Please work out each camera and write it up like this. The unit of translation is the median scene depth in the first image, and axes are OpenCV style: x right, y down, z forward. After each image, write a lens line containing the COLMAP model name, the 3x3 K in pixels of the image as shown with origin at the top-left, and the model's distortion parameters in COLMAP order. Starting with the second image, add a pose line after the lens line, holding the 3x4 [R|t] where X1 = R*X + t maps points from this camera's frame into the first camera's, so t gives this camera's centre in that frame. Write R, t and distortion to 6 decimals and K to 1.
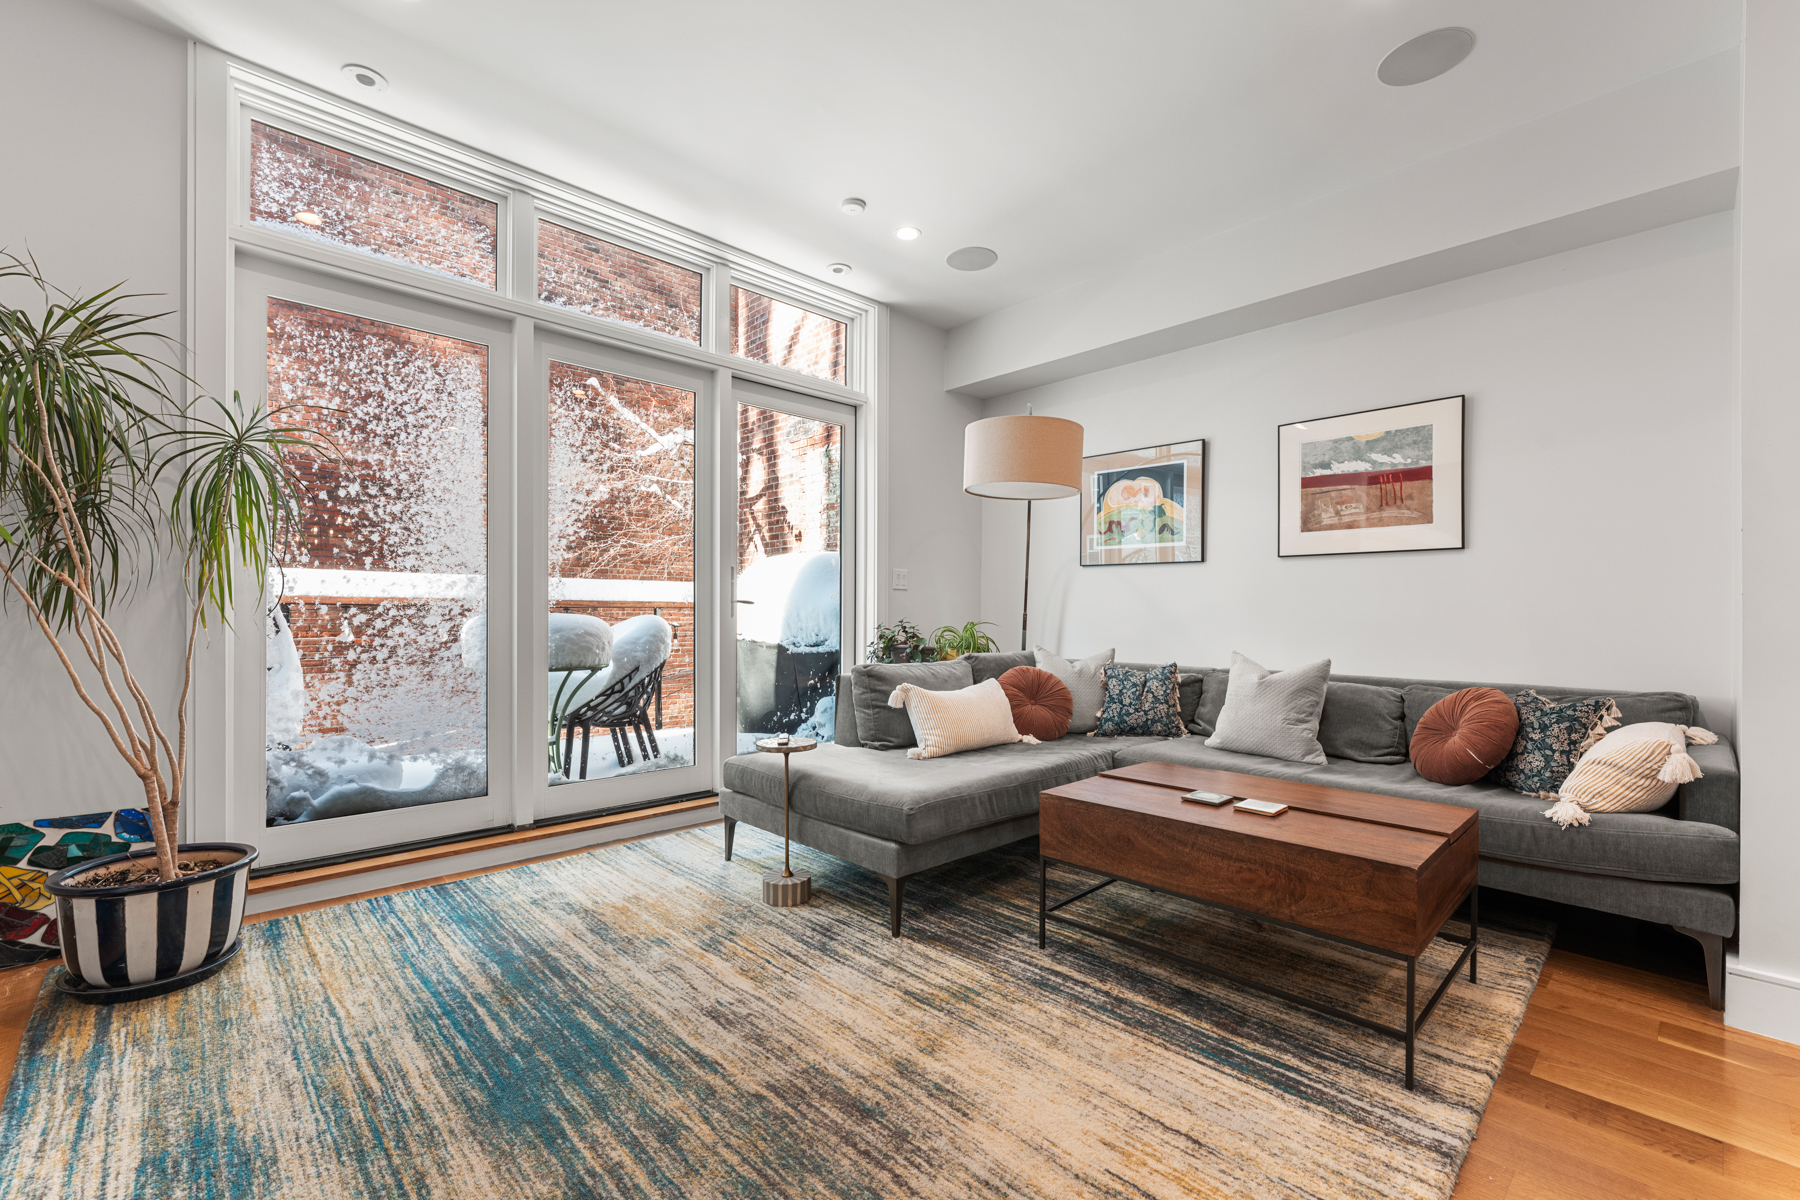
lens RADIAL K [[760.9, 0, 909.1], [0, 760.9, 624.1], [0, 0, 1]] dist [-0.004089, -0.000285]
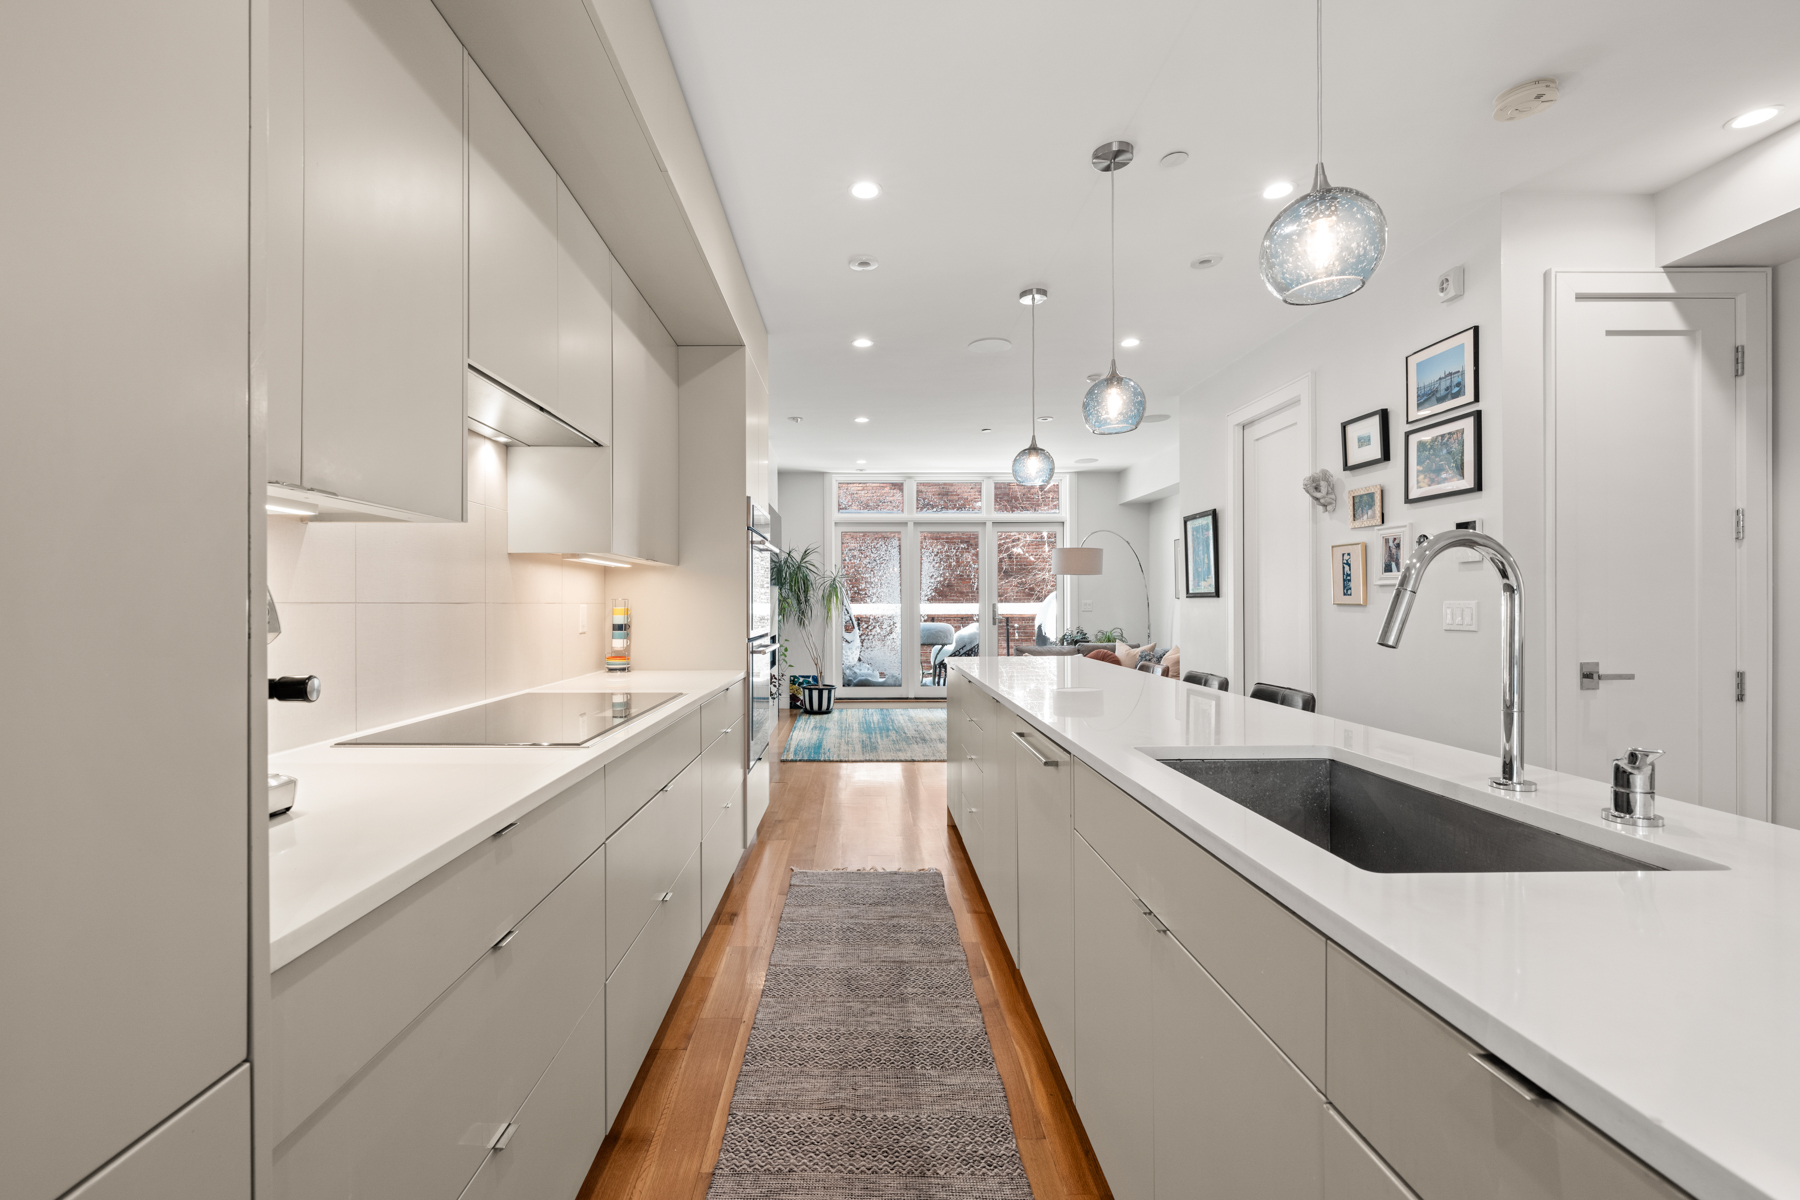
lens RADIAL K [[760.9, 0, 849.9], [0, 760.9, 603.6], [0, 0, 1]] dist [-0.004089, -0.000285]
pose [[0.718421, -0.004279, -0.695596, 1.647484], [-0.003566, 0.999945, -0.009835, -0.075141], [0.695600, 0.009546, 0.718366, -1.523416]]
